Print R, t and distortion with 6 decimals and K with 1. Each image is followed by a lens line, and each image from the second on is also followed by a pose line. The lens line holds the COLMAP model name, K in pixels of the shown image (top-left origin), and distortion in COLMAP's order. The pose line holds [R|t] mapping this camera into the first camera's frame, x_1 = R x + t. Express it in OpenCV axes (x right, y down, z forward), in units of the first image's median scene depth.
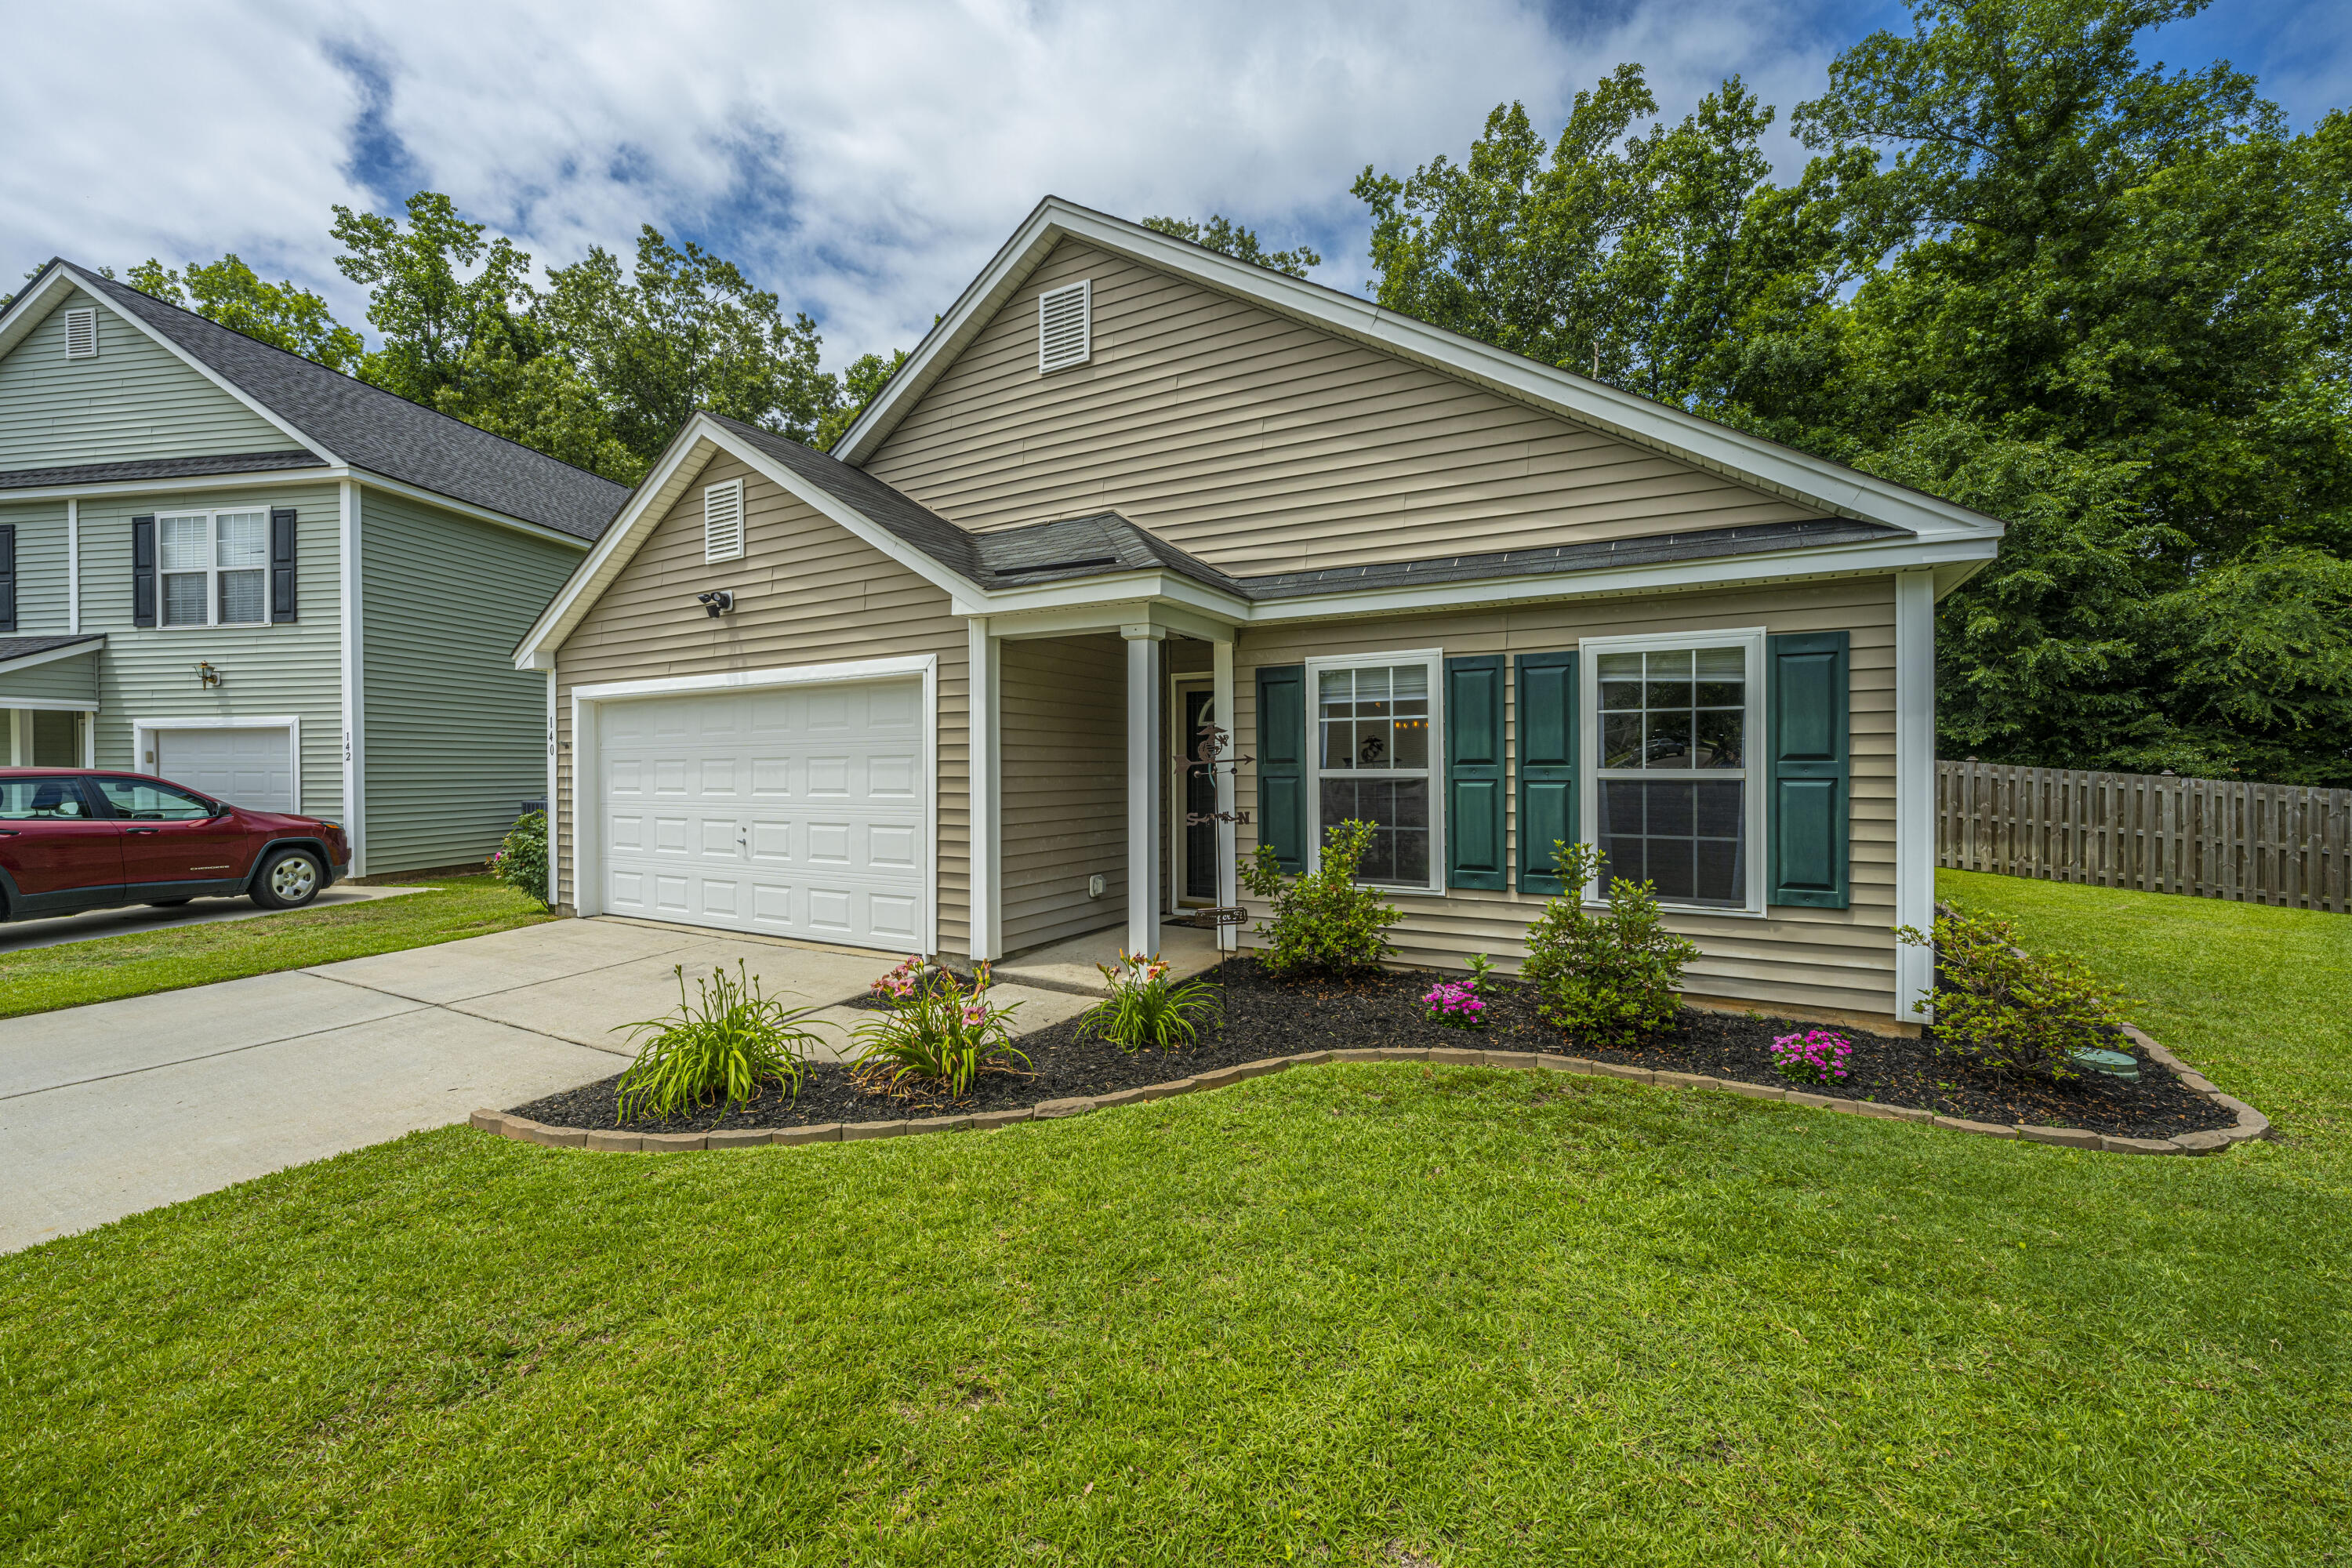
lens RADIAL K [[985.6, 0, 1136.1], [0, 985.6, 771.4], [0, 0, 1]] dist [0.000043, 0.000456]
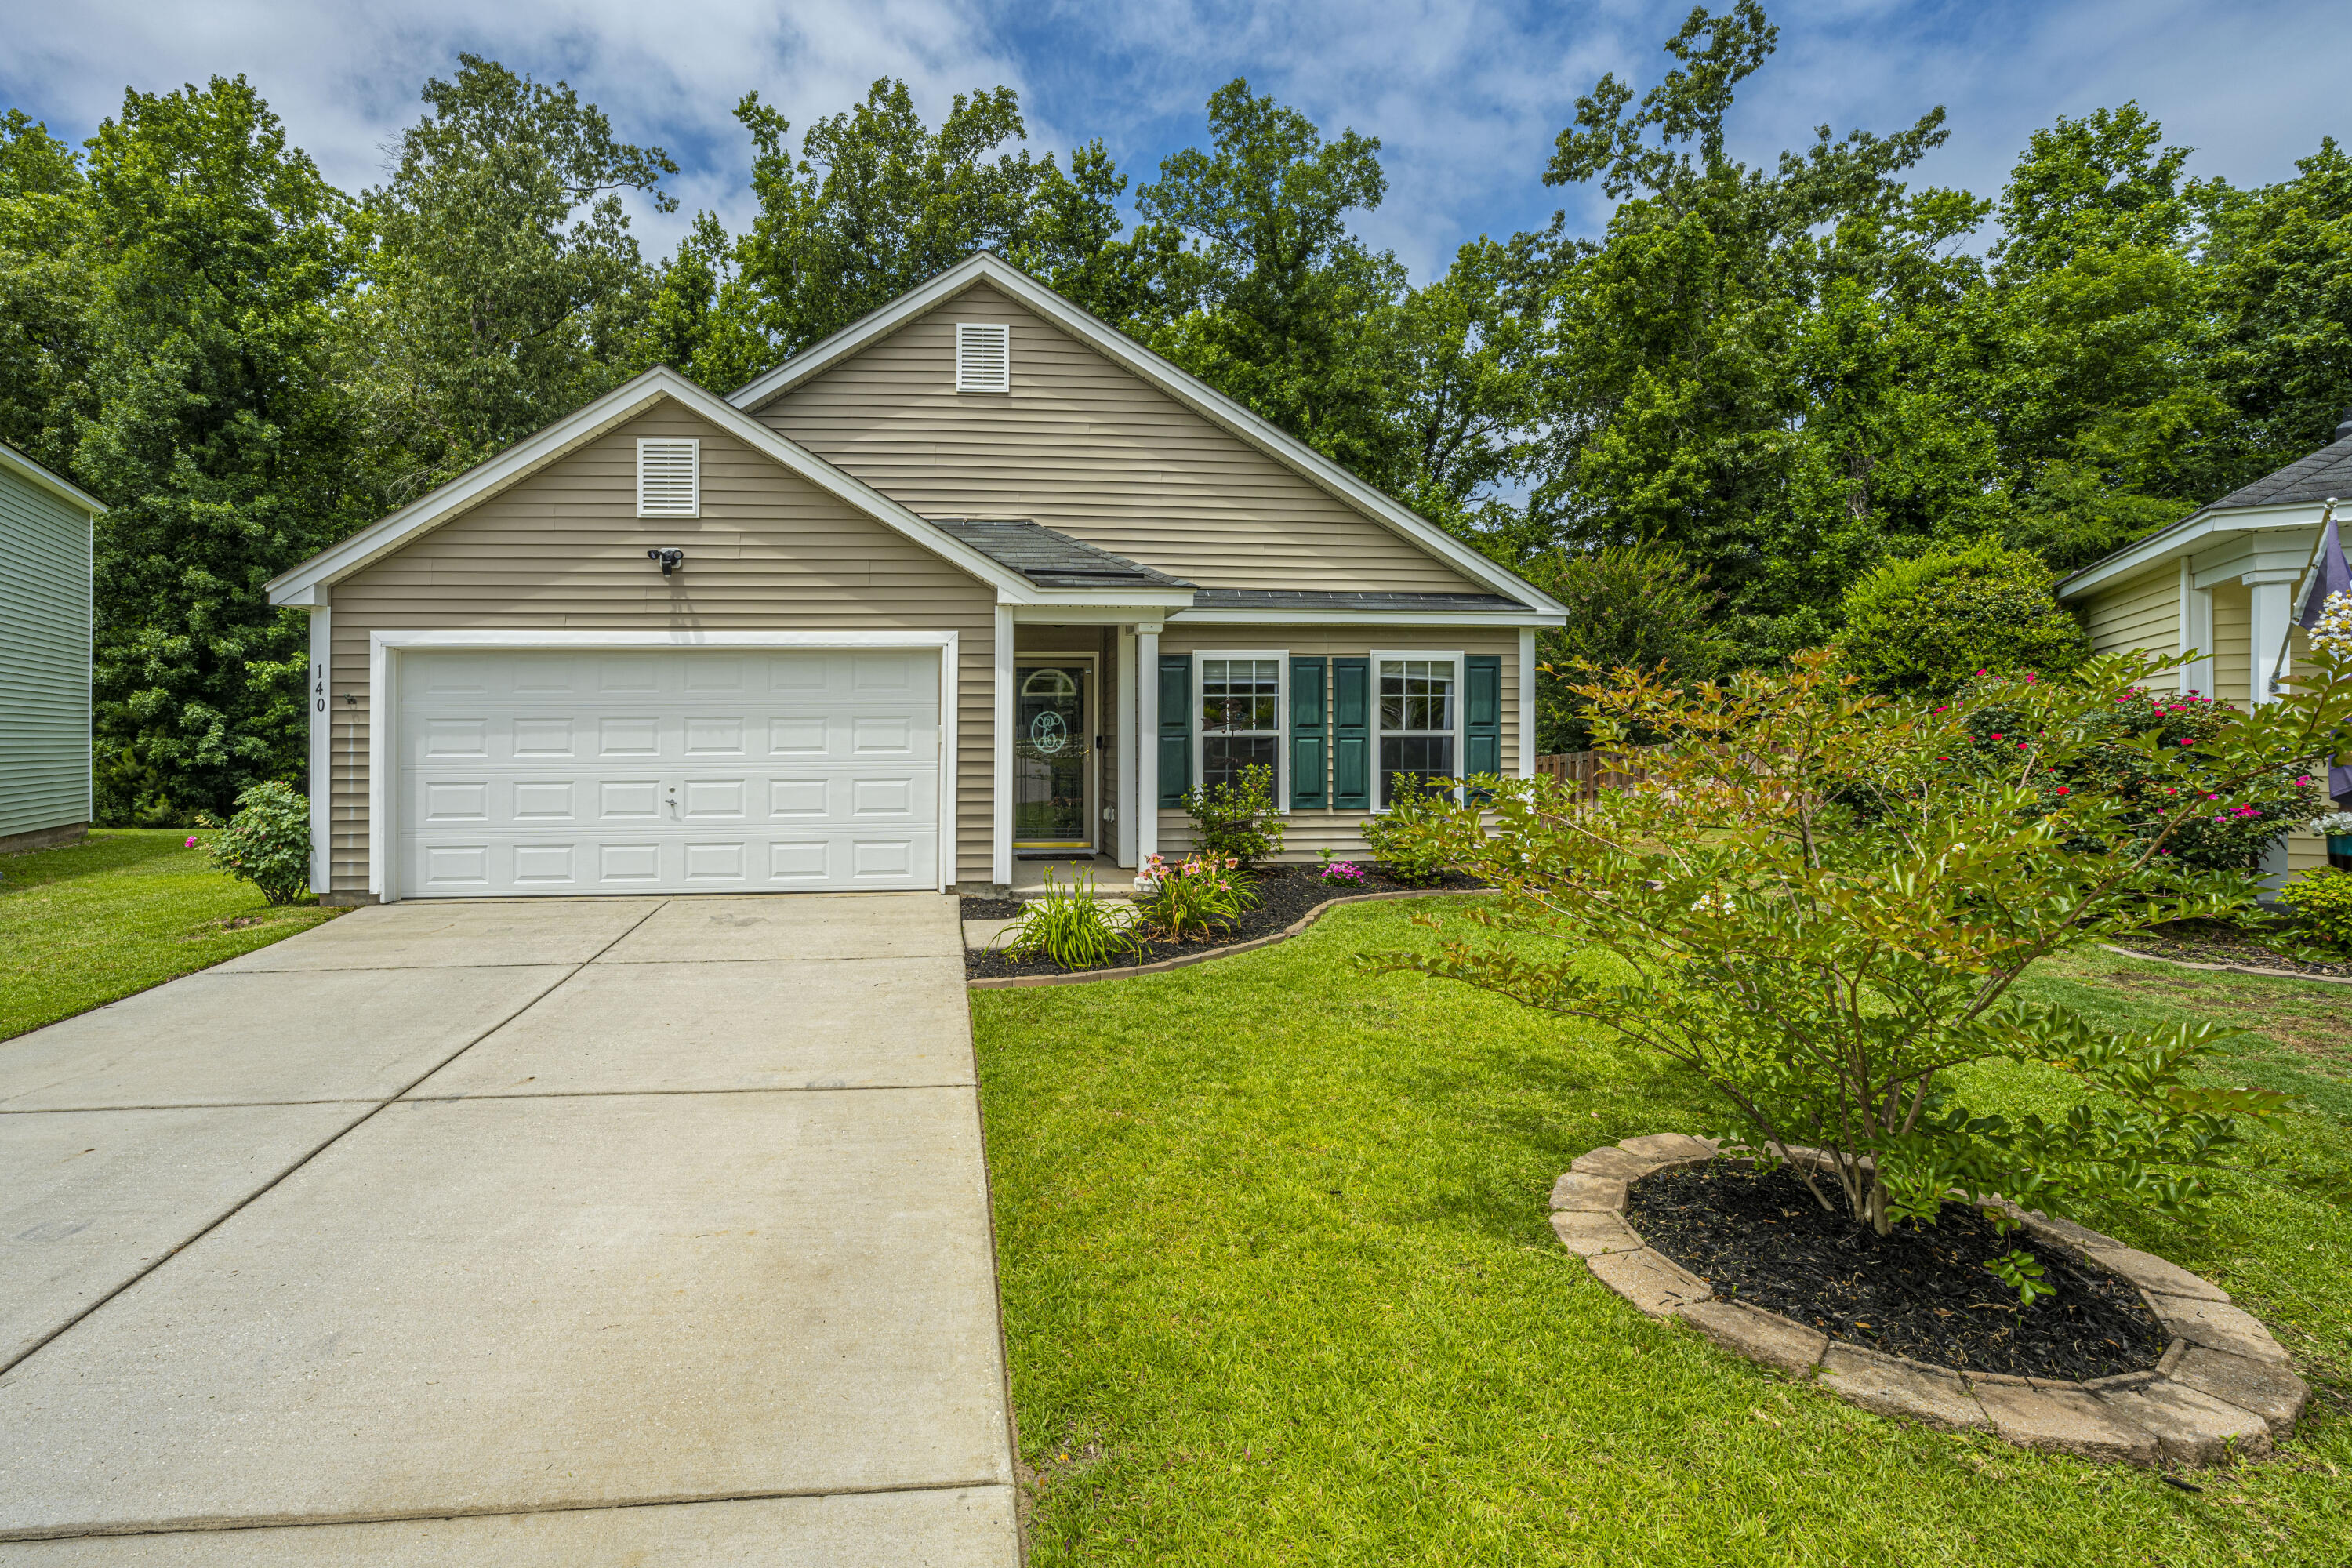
lens RADIAL K [[1203.6, 0, 1017.7], [0, 1203.6, 729.5], [0, 0, 1]] dist [-0.001011, 0.000980]
pose [[0.800491, 0.007513, 0.599298, -1.036773], [0.001916, 0.999884, -0.015094, 0.021647], [-0.599342, 0.013231, 0.800384, -0.207236]]
